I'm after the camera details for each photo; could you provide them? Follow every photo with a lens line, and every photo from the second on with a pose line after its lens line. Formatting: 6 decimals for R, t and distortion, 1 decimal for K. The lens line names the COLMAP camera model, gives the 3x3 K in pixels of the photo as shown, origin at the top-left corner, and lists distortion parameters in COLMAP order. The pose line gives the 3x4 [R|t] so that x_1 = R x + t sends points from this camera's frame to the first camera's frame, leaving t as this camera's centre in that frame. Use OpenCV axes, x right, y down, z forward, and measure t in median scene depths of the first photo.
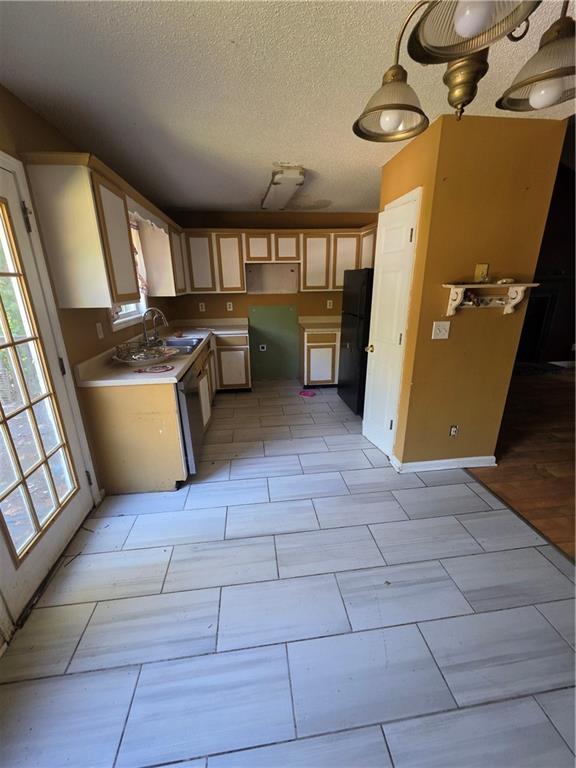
lens RADIAL K [[308.8, 0, 288.0], [0, 308.8, 384.0], [0, 0, 1]] dist [0.019603, -0.000024]
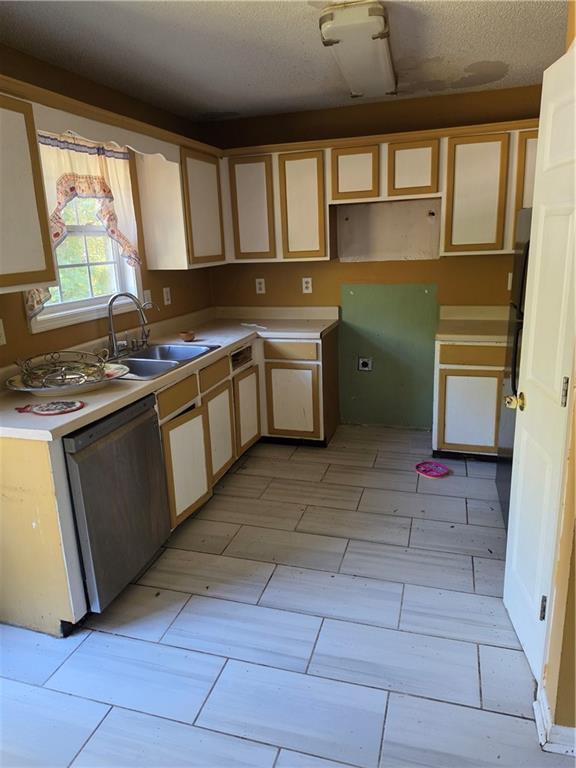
lens RADIAL K [[531.4, 0, 288.0], [0, 531.4, 384.0], [0, 0, 1]] dist [0.096673, -0.120597]
pose [[0.911944, 0.086381, -0.401118, 0.189122], [-0.102560, 0.994545, -0.018994, -0.064335], [0.397289, 0.058461, 0.915829, 0.160495]]
